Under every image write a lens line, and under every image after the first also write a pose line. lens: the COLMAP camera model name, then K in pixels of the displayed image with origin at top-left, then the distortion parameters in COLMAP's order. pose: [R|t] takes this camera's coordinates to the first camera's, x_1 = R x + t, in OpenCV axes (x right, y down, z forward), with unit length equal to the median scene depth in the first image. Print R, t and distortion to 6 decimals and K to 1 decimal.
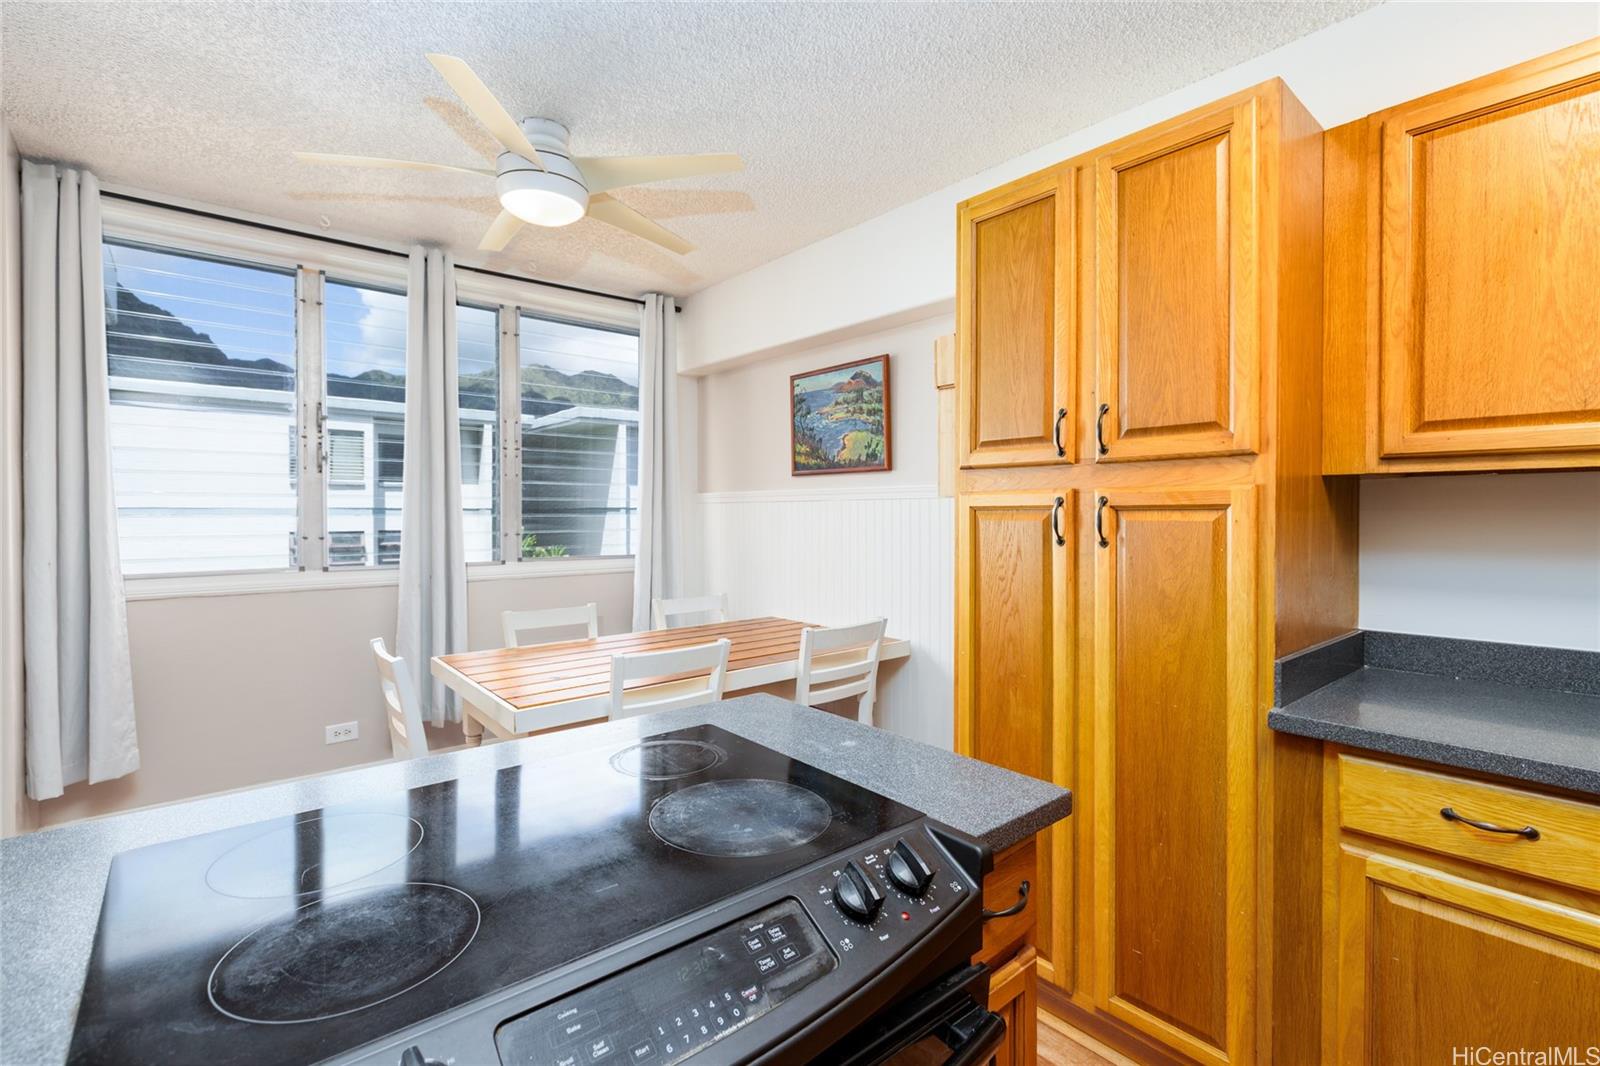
lens RADIAL K [[718.5, 0, 819.5], [0, 718.5, 514.4], [0, 0, 1]] dist [0.000356, 0.000044]
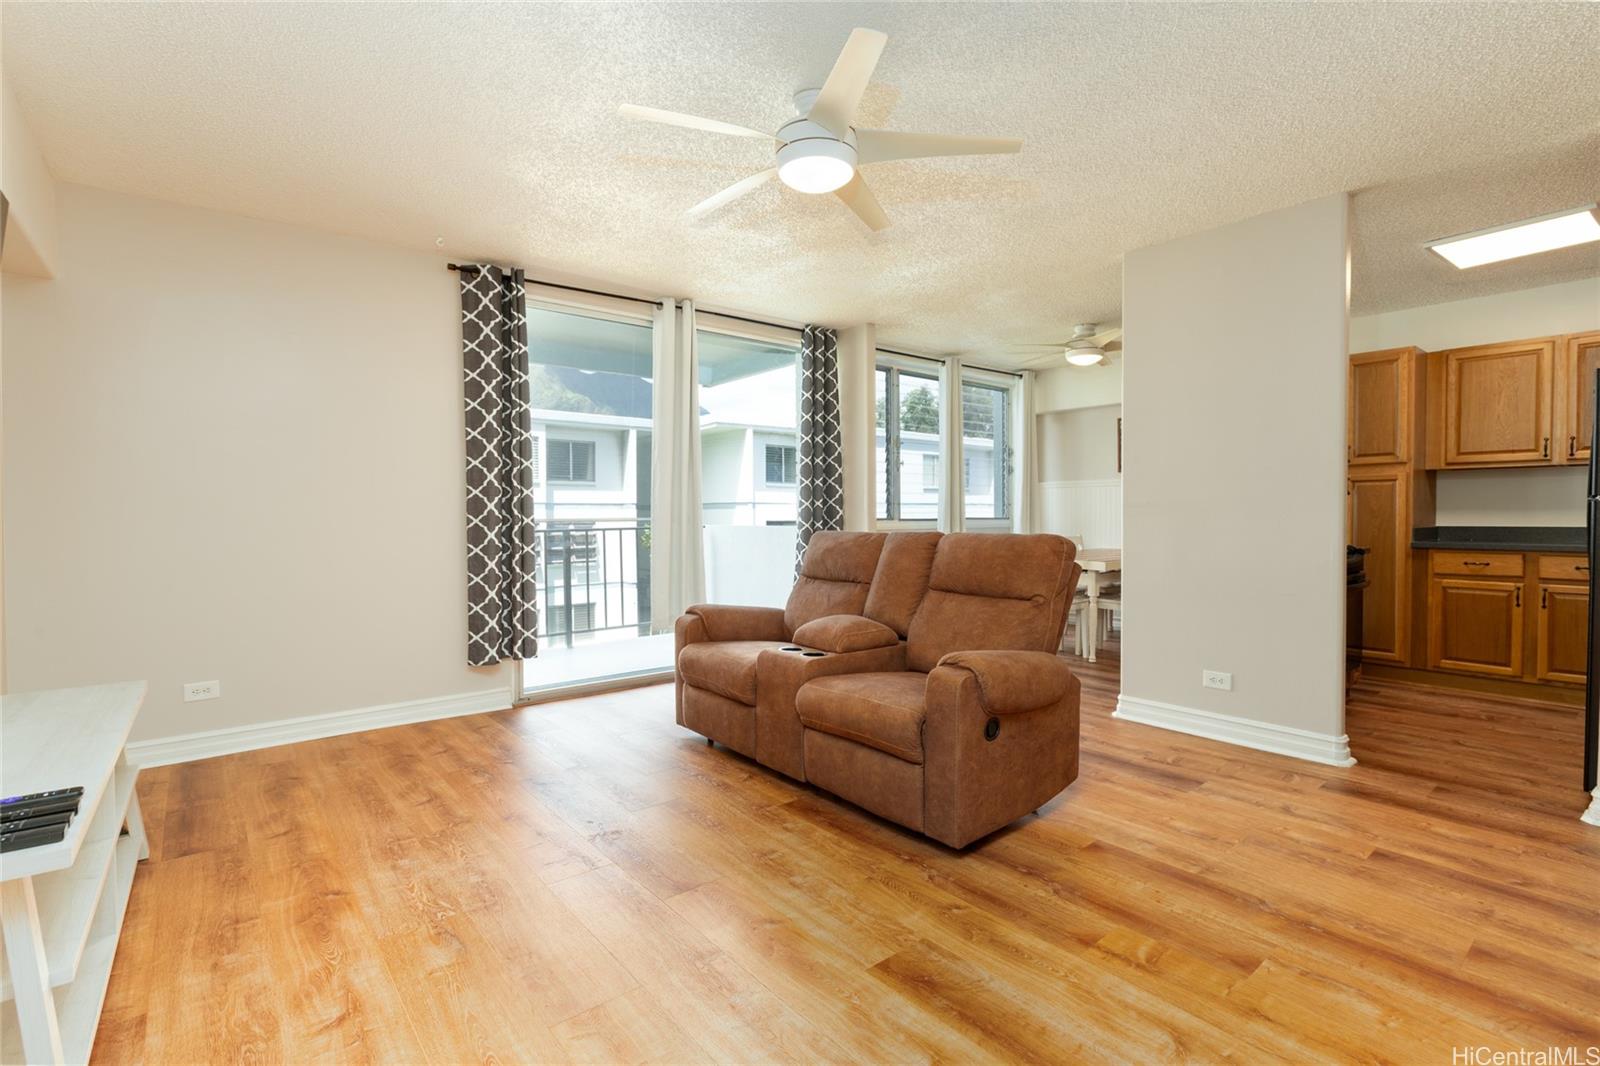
lens RADIAL K [[726.2, 0, 802.7], [0, 726.2, 520.4], [0, 0, 1]] dist [-0.004093, -0.000668]
pose [[0.999235, 0.000675, -0.039108, -0.891777], [-0.000399, 0.999975, 0.007060, 0.068893], [0.039112, -0.007039, 0.999210, -1.063302]]
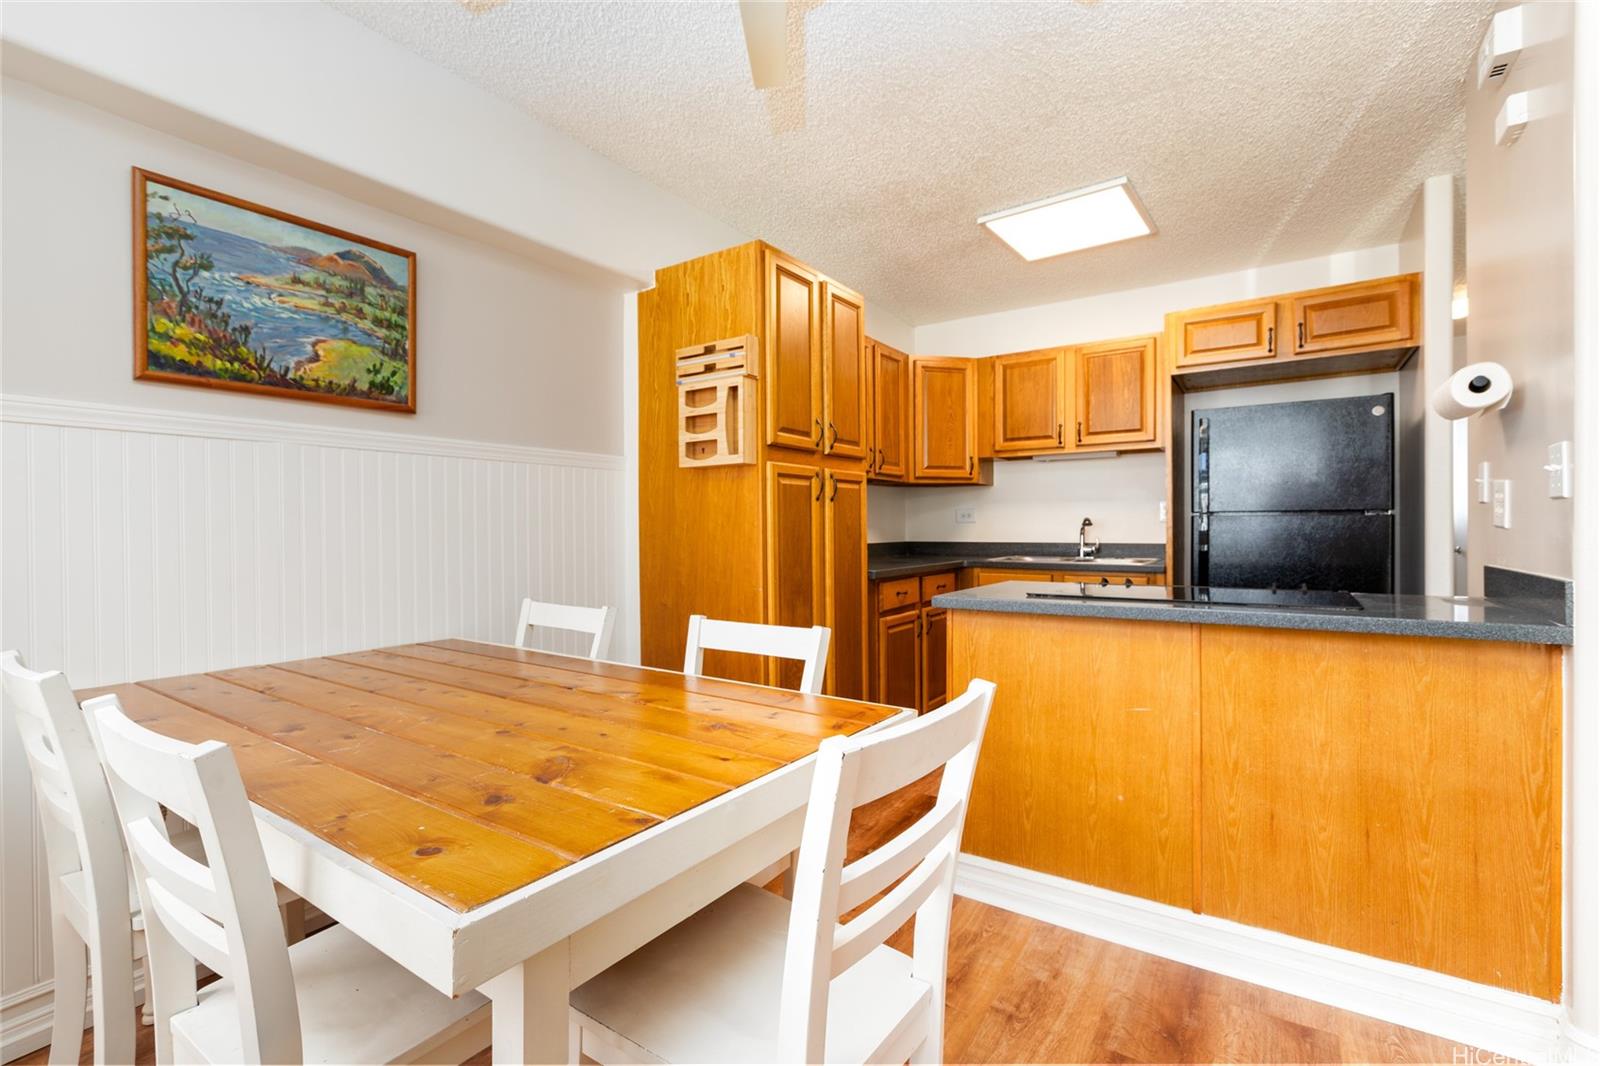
lens RADIAL K [[698.8, 0, 800.0], [0, 698.8, 533.0], [0, 0, 1]] dist [-0.001646, -0.000306]
pose [[-0.229206, 0.001773, 0.973376, -0.670996], [0.015396, 0.999880, 0.001804, 0.062954], [-0.973256, 0.015400, -0.229206, 0.776478]]
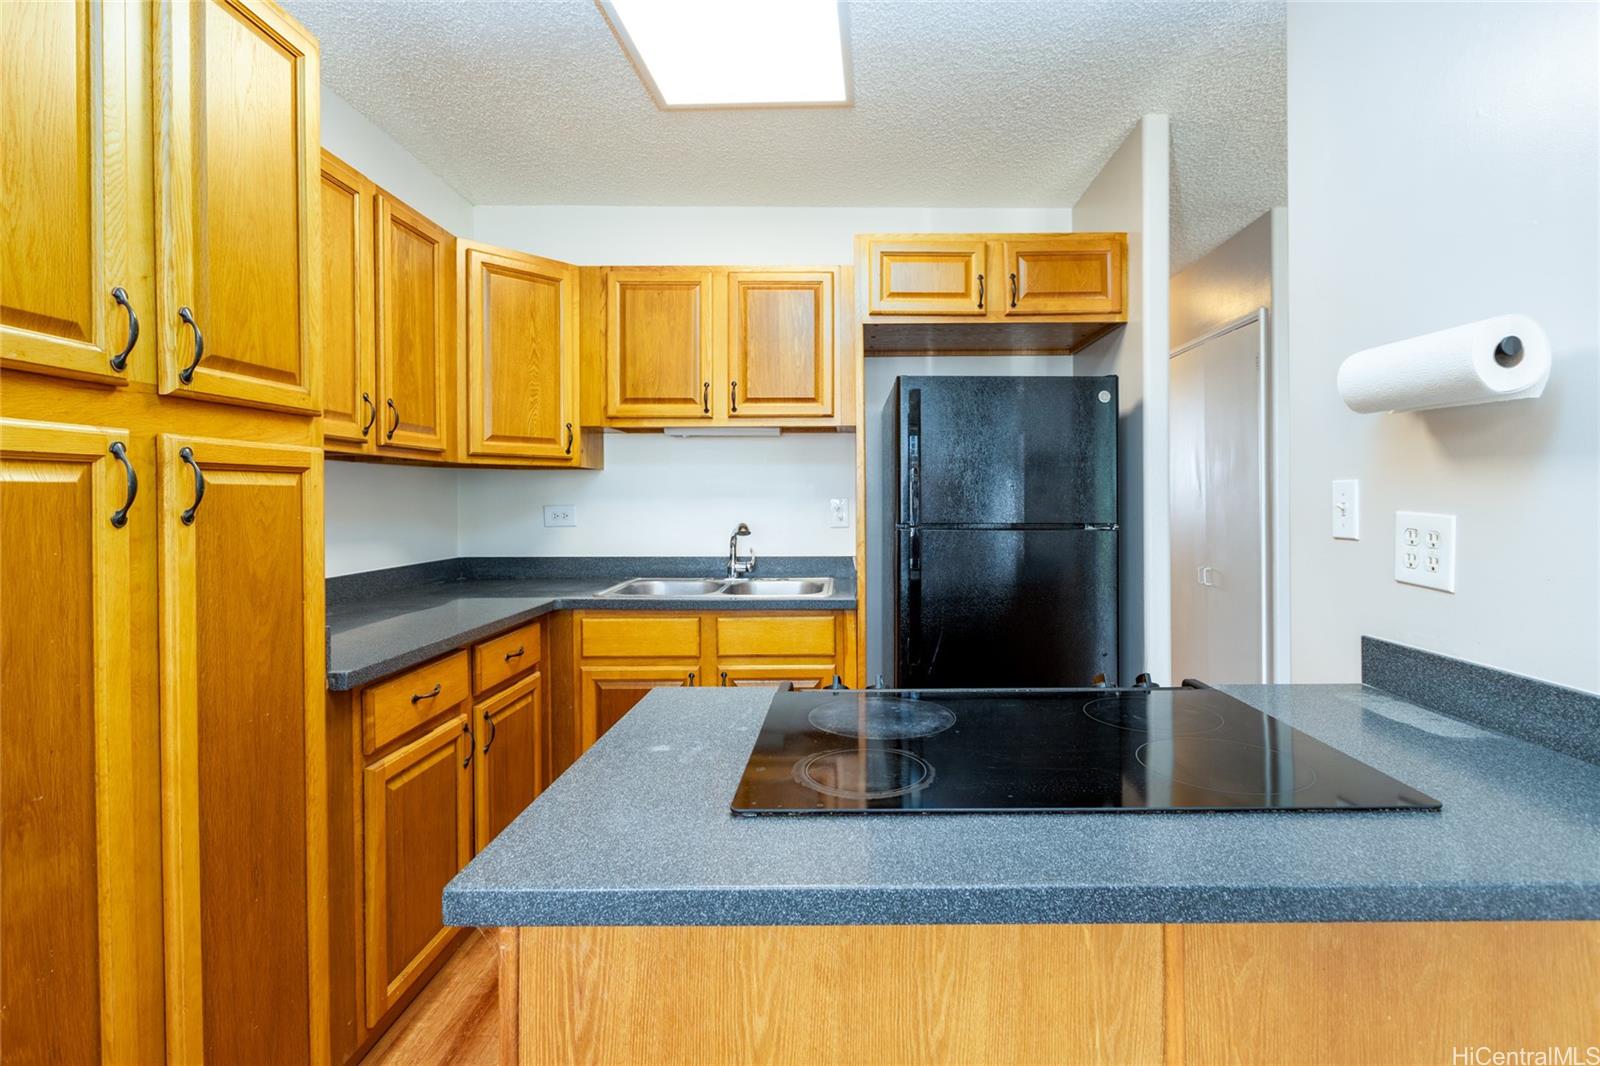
lens RADIAL K [[737.6, 0, 813.7], [0, 737.6, 507.8], [0, 0, 1]] dist [-0.001053, 0.000000]
pose [[-0.714476, -0.001739, 0.699658, -0.257130], [0.011130, 0.999842, 0.013851, 0.014637], [-0.699571, 0.017684, -0.714344, 0.568687]]
